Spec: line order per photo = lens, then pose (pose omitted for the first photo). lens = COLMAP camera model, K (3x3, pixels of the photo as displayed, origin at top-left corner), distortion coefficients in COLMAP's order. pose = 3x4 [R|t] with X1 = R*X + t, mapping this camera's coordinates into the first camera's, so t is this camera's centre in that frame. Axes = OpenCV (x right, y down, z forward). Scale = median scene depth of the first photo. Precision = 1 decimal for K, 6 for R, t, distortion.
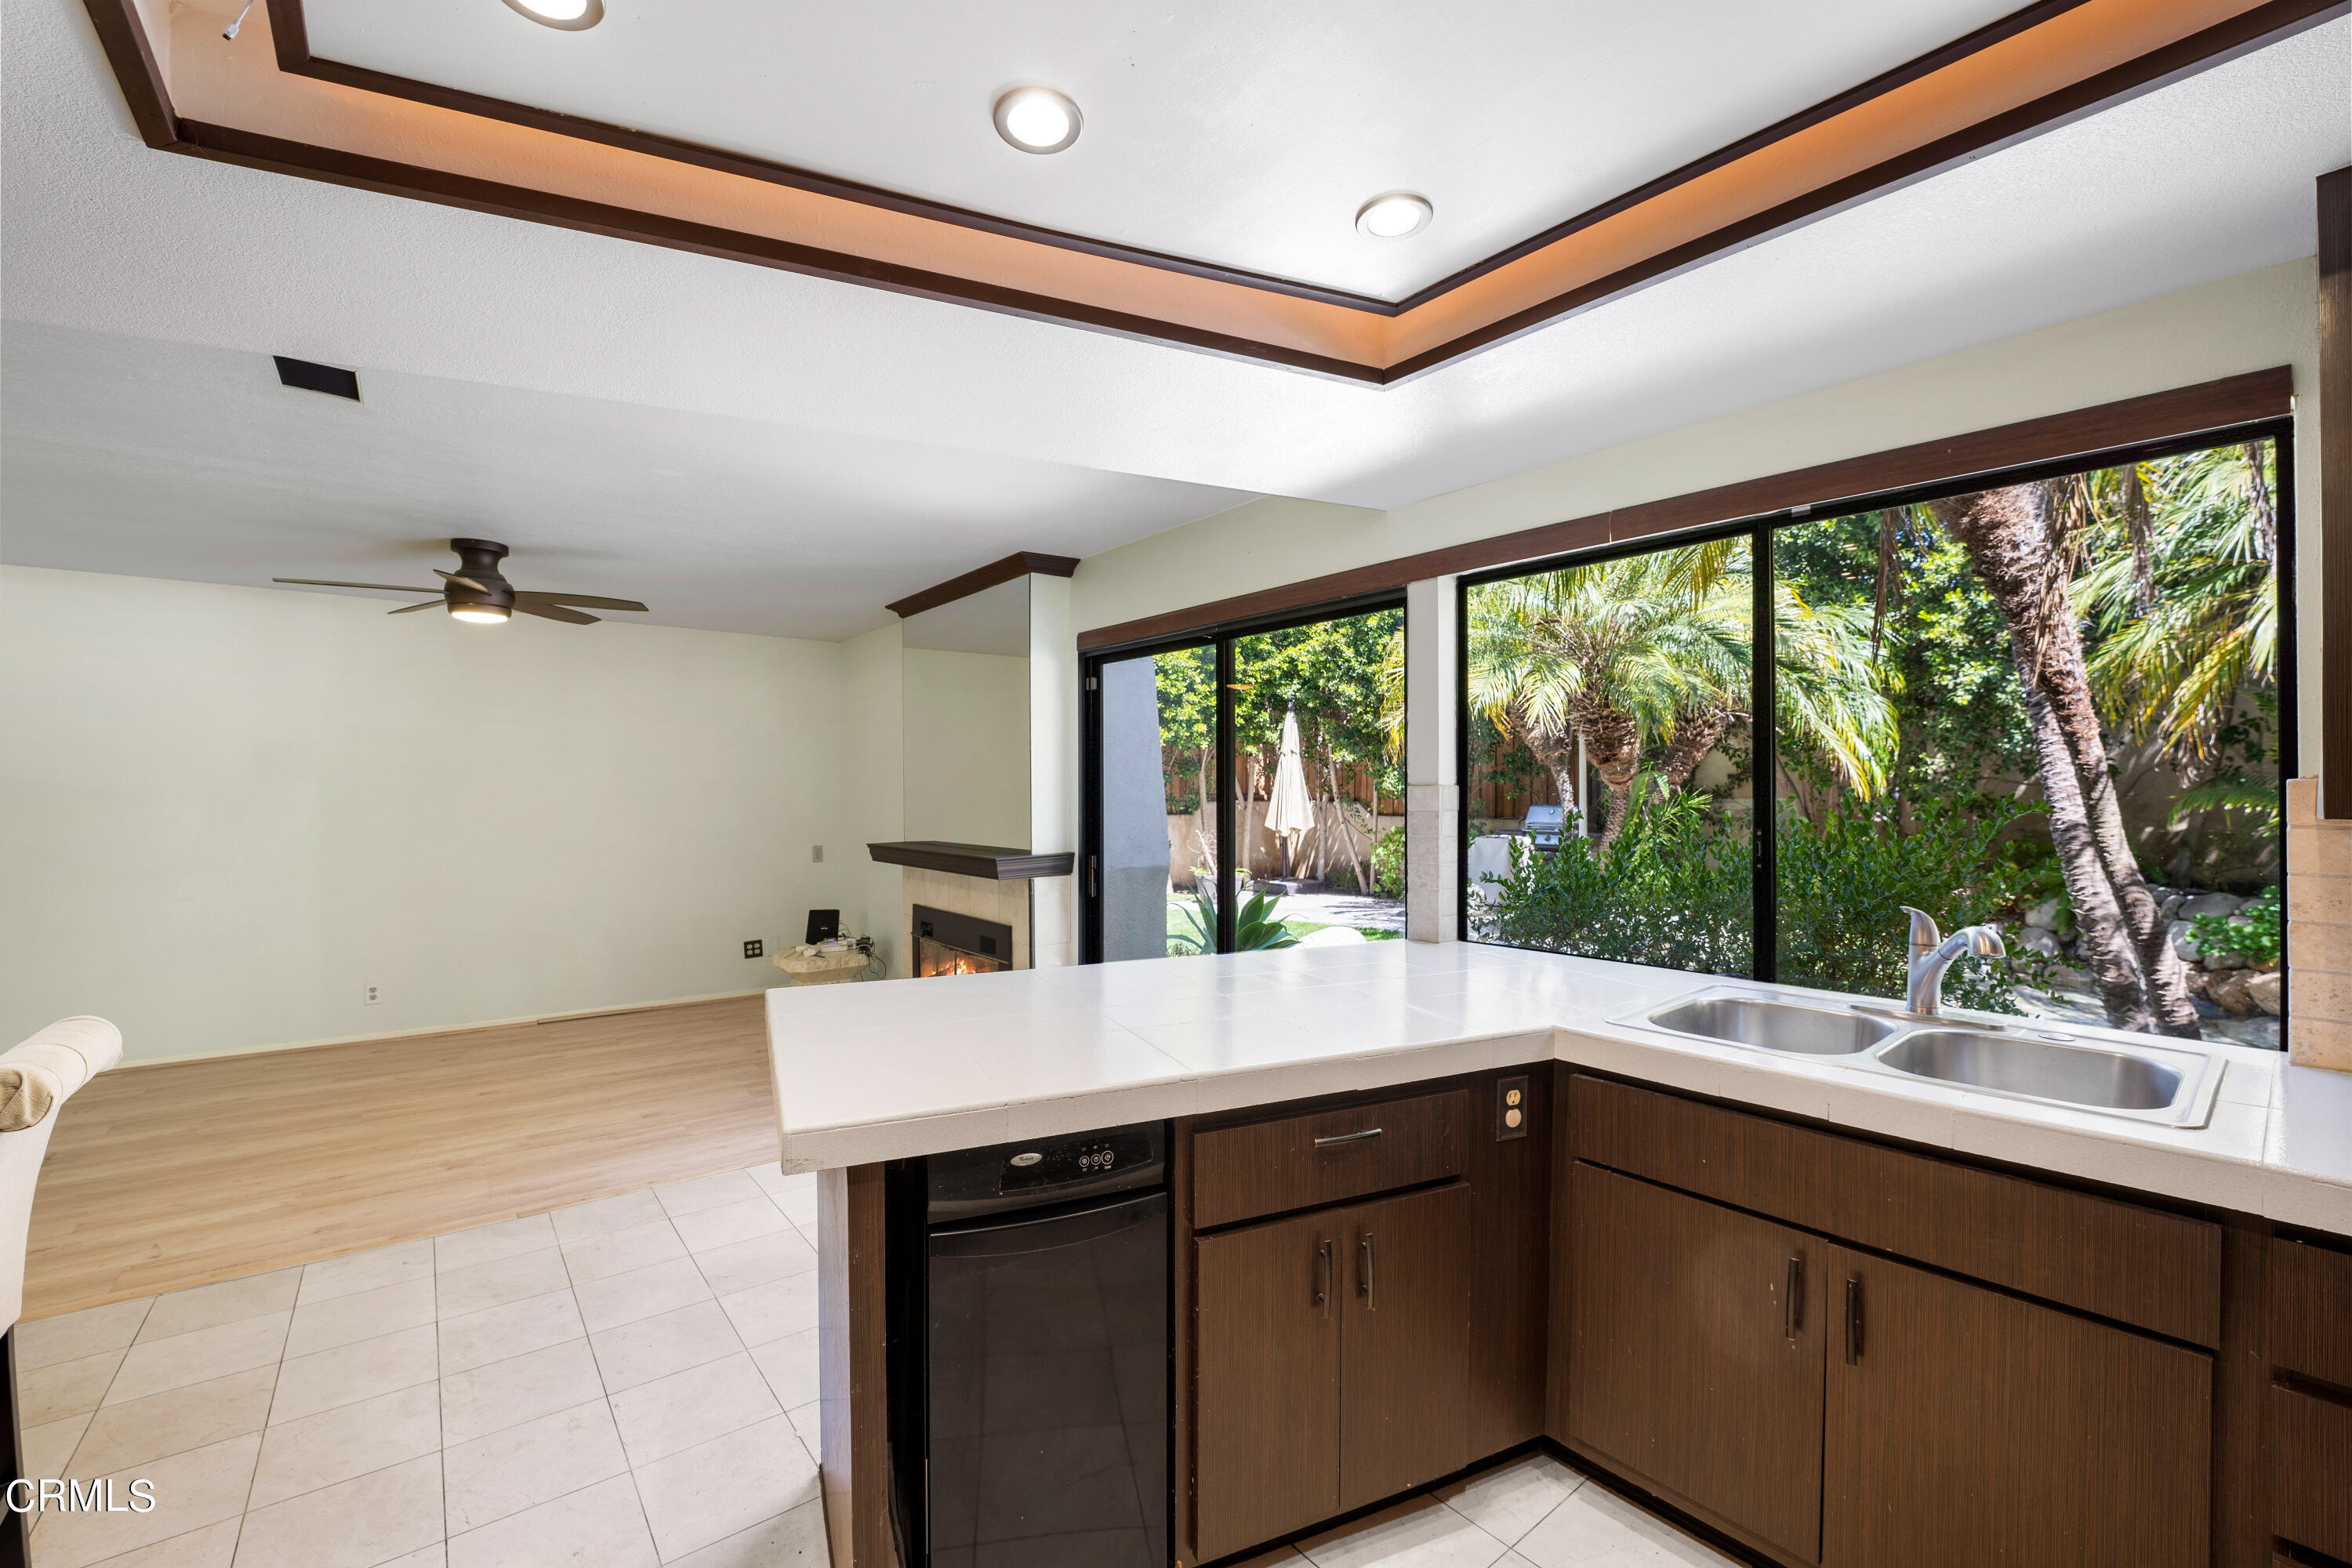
lens RADIAL K [[962.4, 0, 1185.6], [0, 962.4, 782.1], [0, 0, 1]] dist [-0.029953, 0.004439]
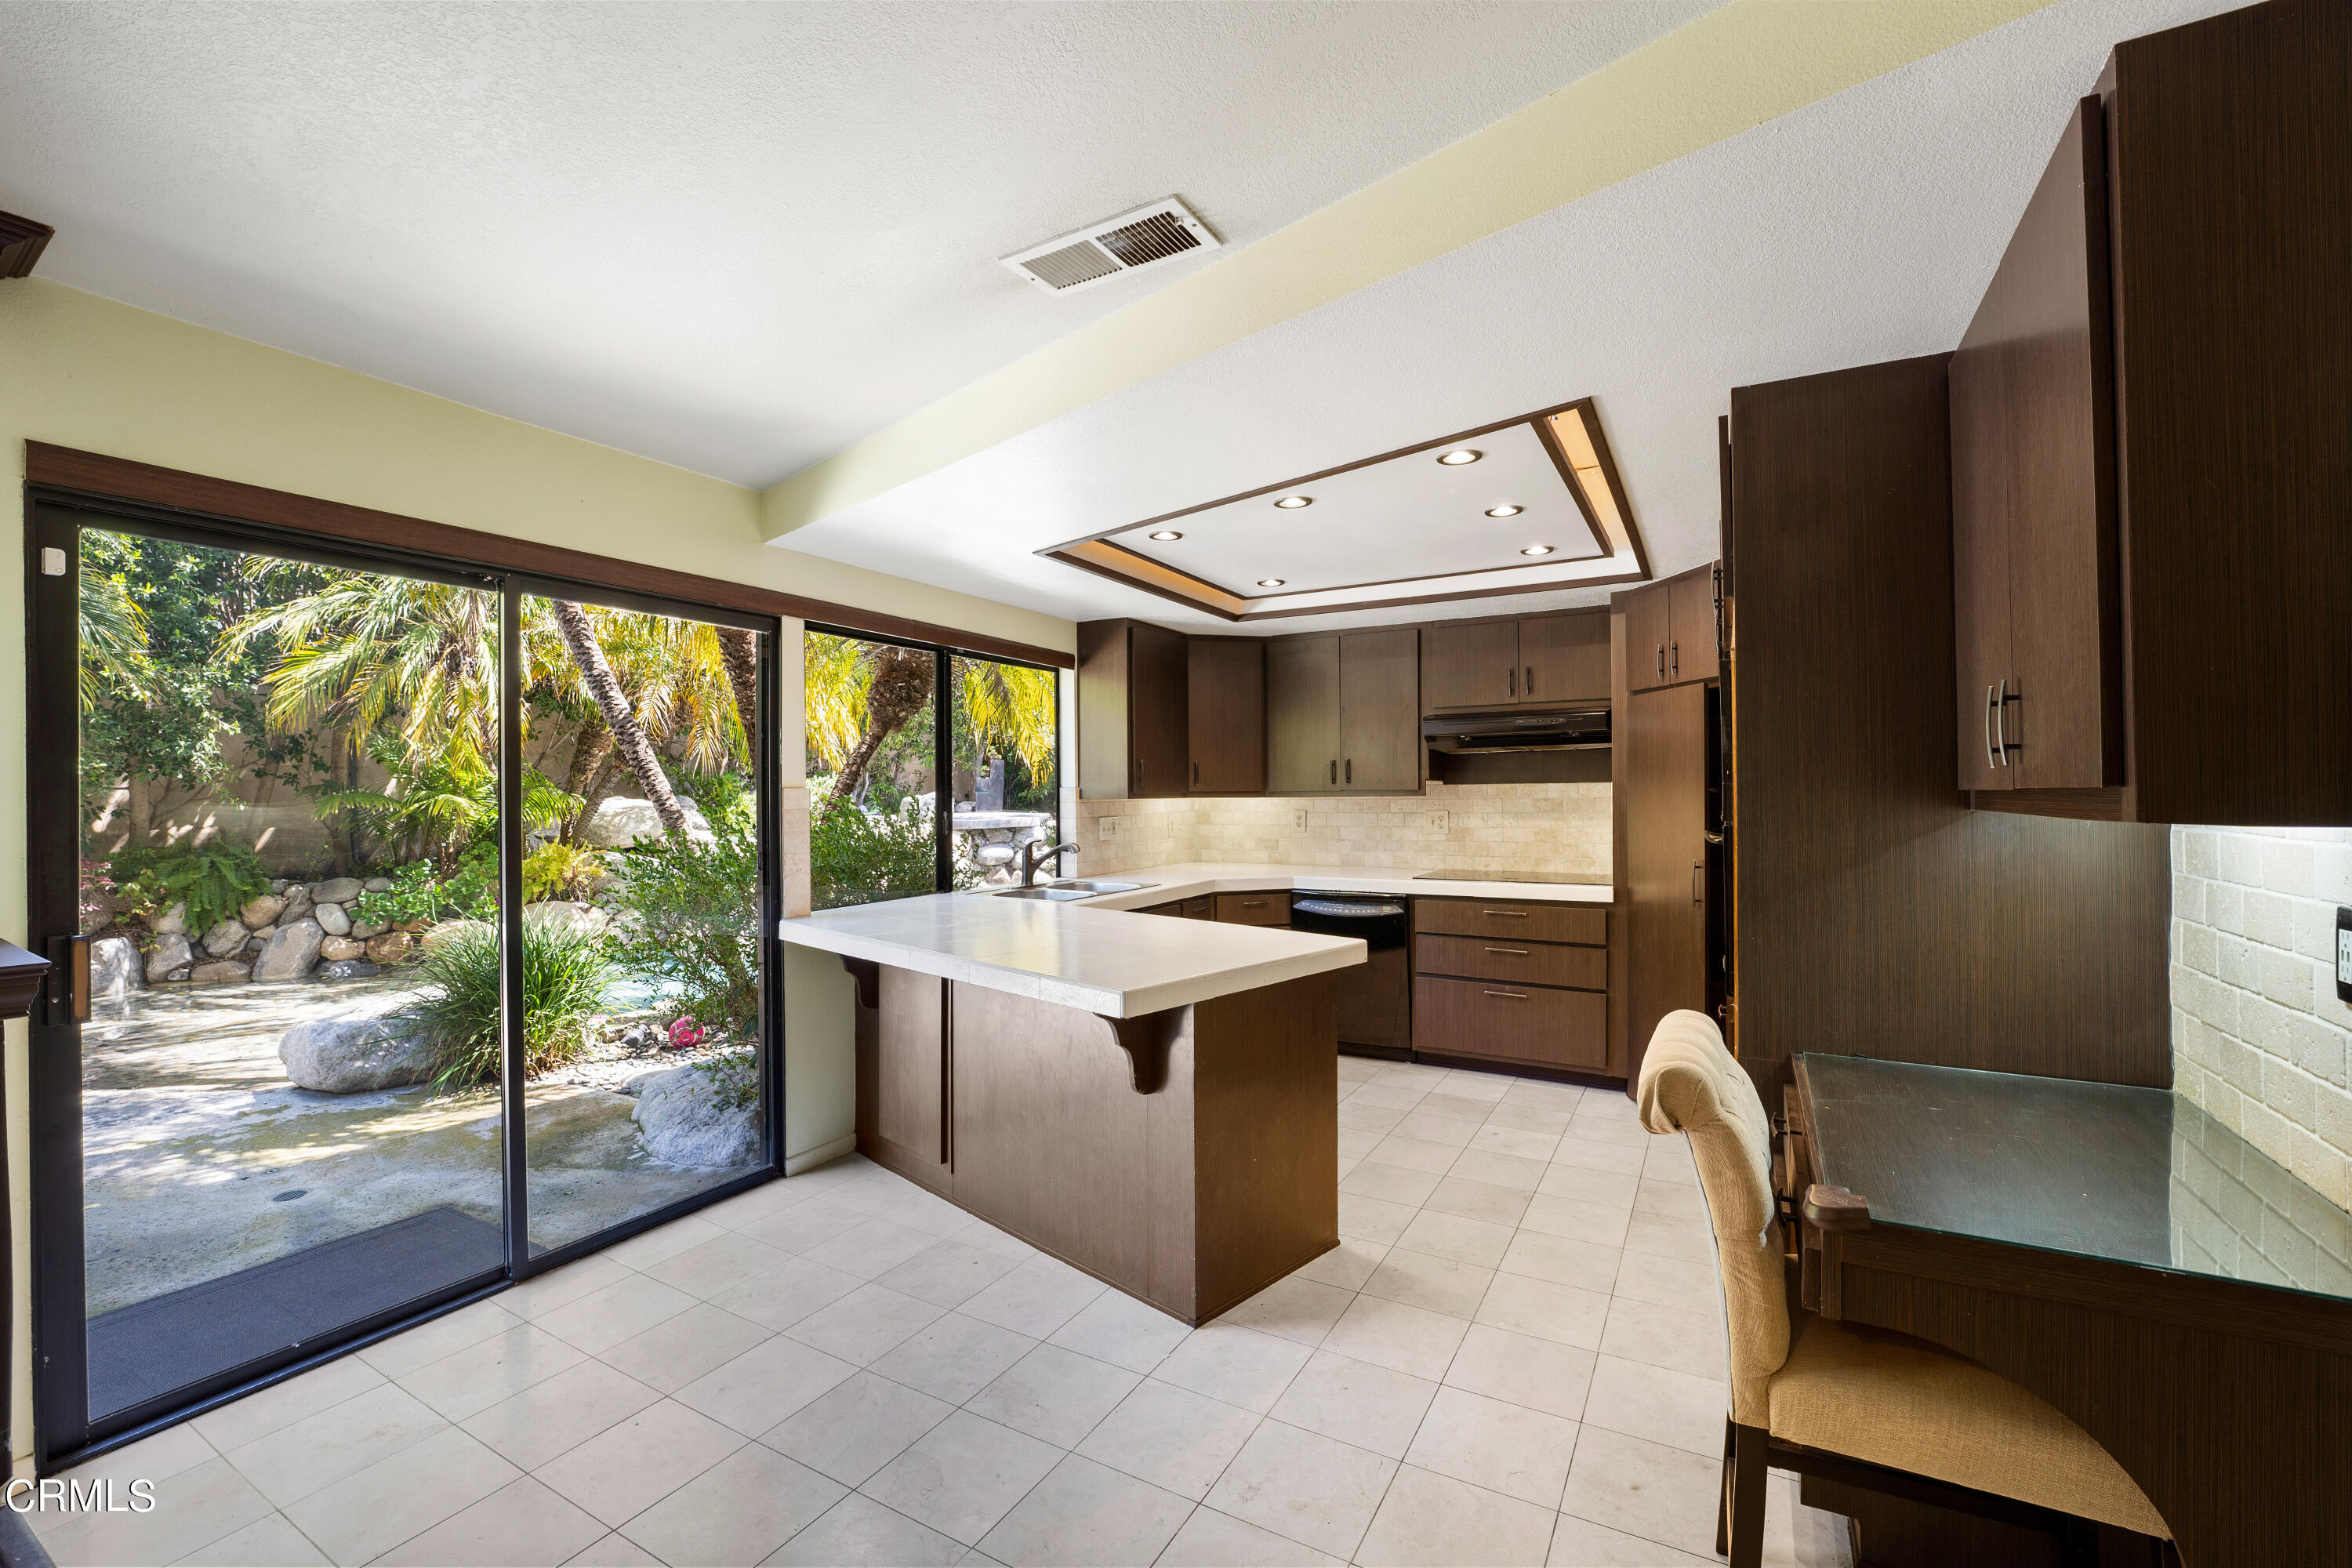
lens RADIAL K [[962.4, 0, 1185.6], [0, 962.4, 789.4], [0, 0, 1]] dist [-0.029953, 0.004439]
pose [[-0.366722, 0.002152, 0.930328, -0.730944], [-0.008934, 0.999943, -0.005835, 0.003460], [-0.930288, -0.010451, -0.366682, 0.697518]]
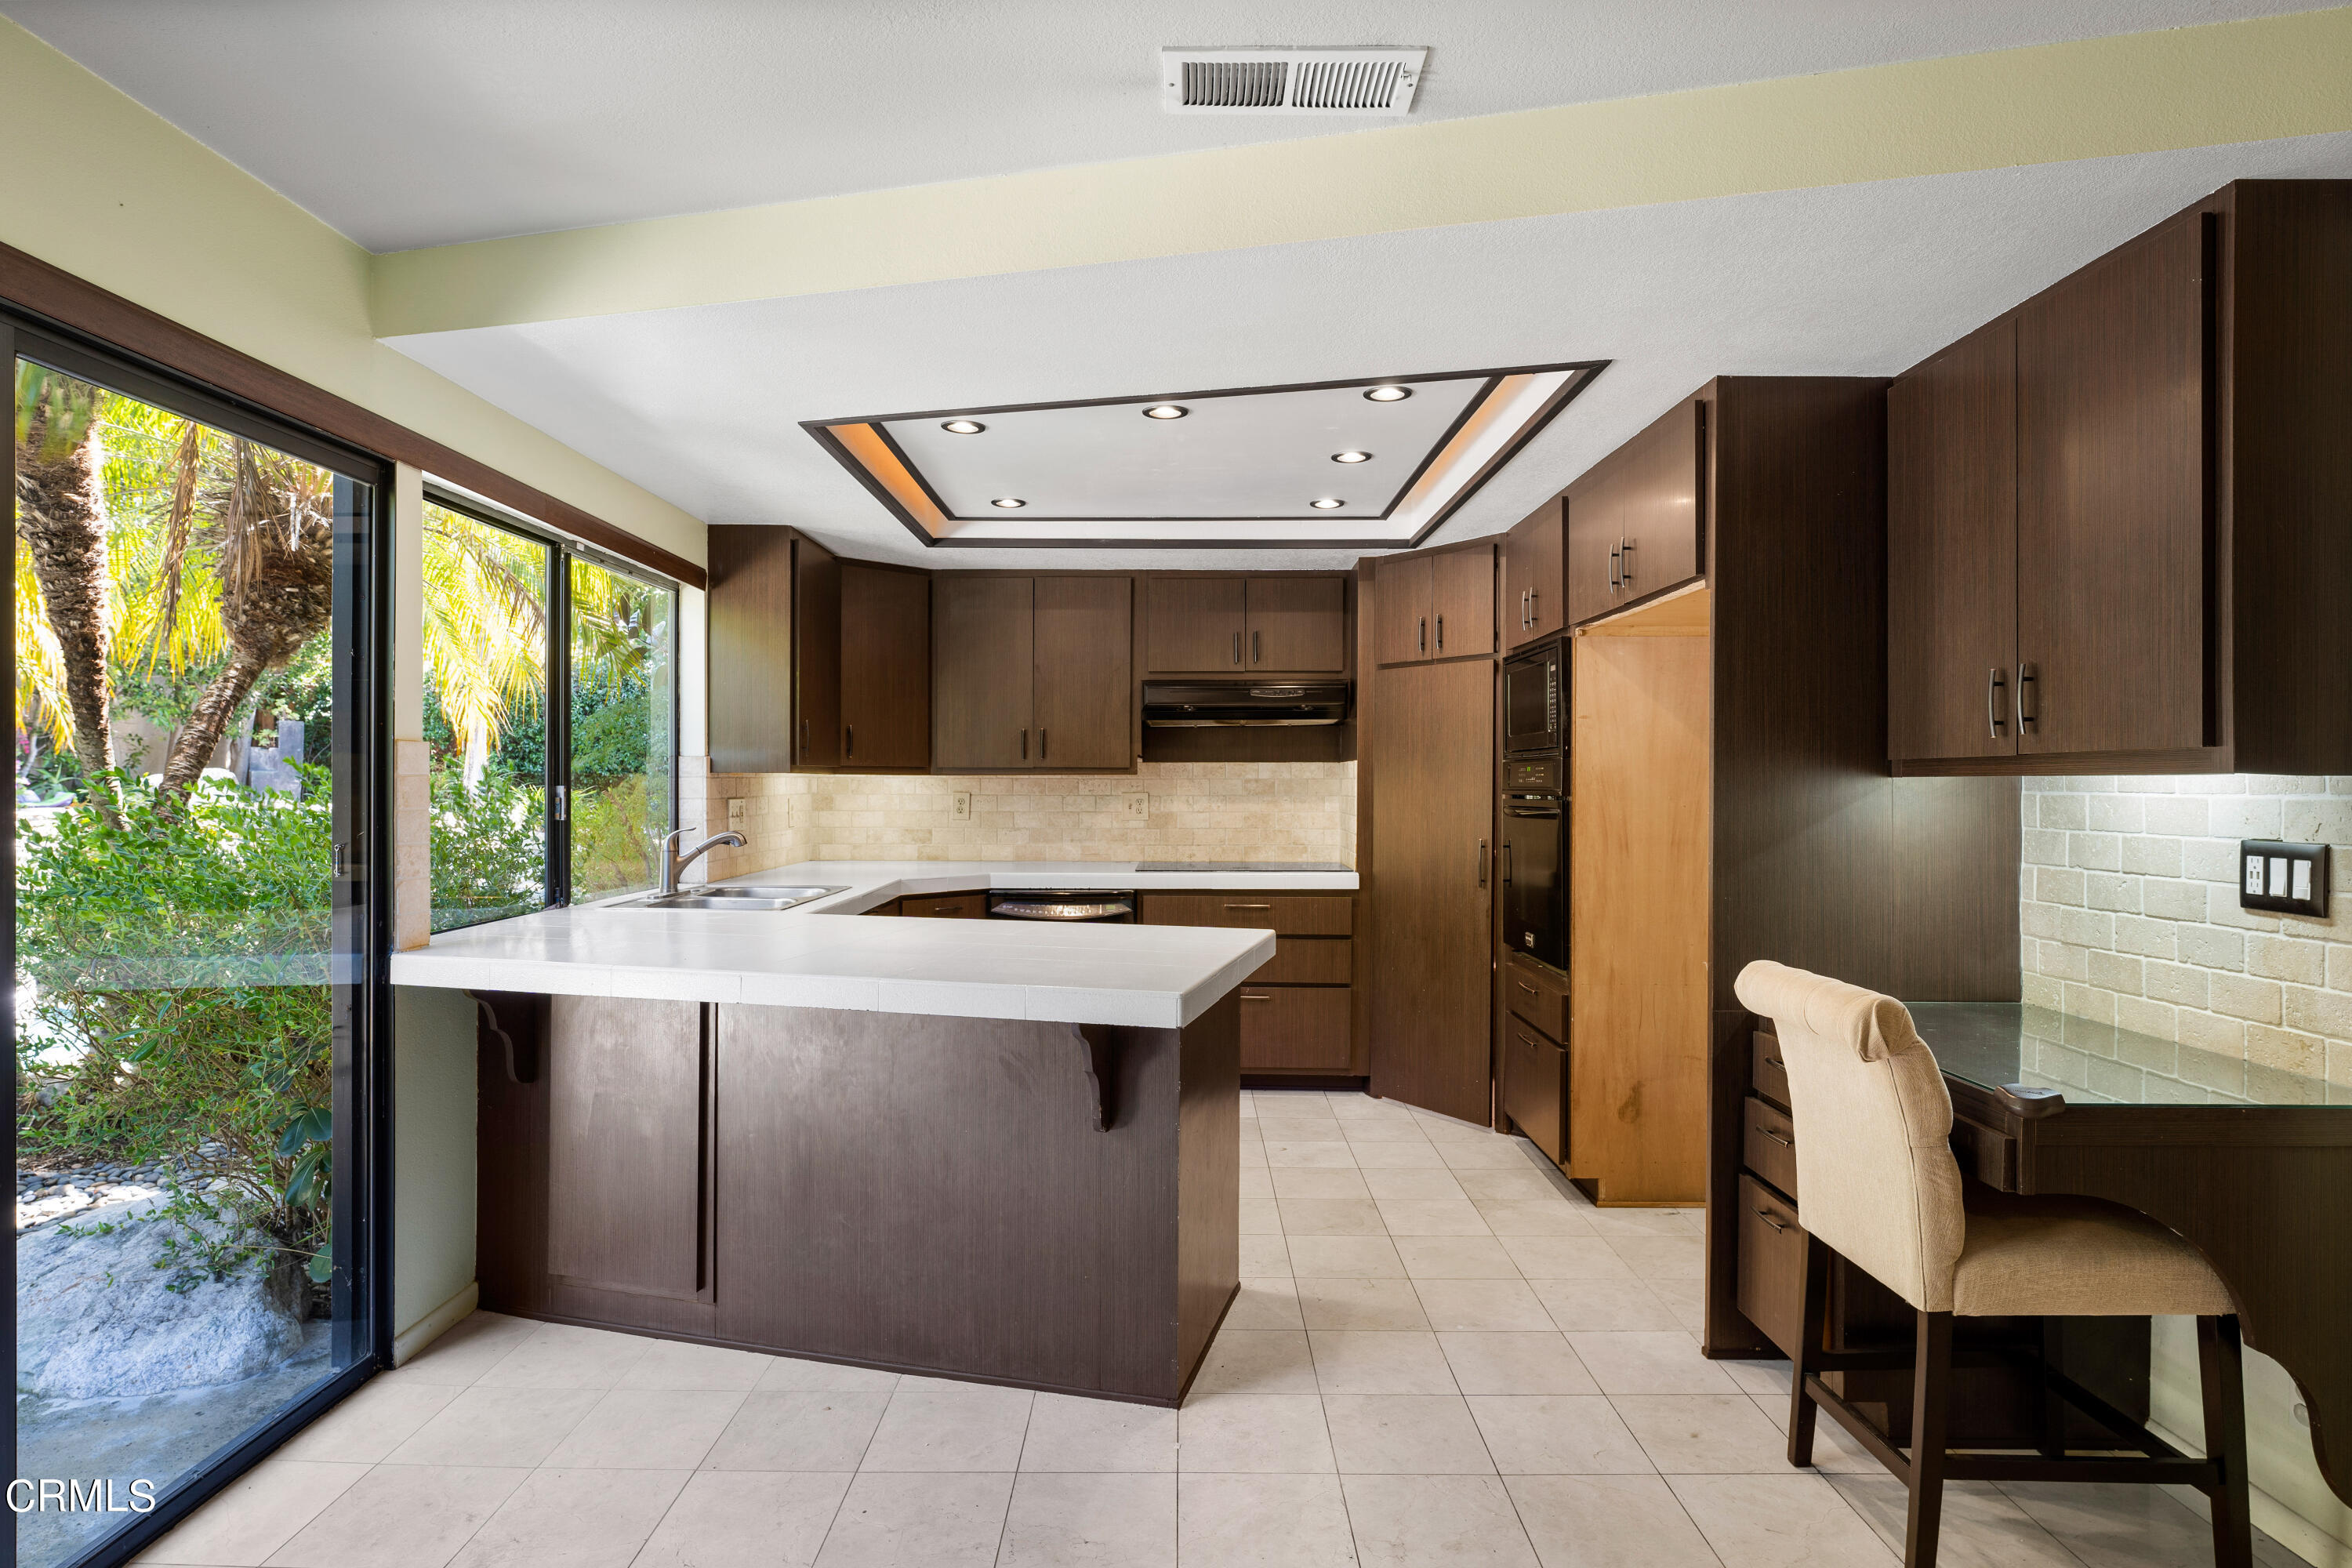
lens RADIAL K [[1203.2, 0, 1170.5], [0, 1203.2, 787.5], [0, 0, 1]] dist [-0.009071, 0.003402]
pose [[-0.771885, -0.008408, 0.635706, -0.561205], [-0.015821, 0.999857, -0.005985, 0.023226], [-0.635565, -0.014677, -0.771908, 0.951511]]
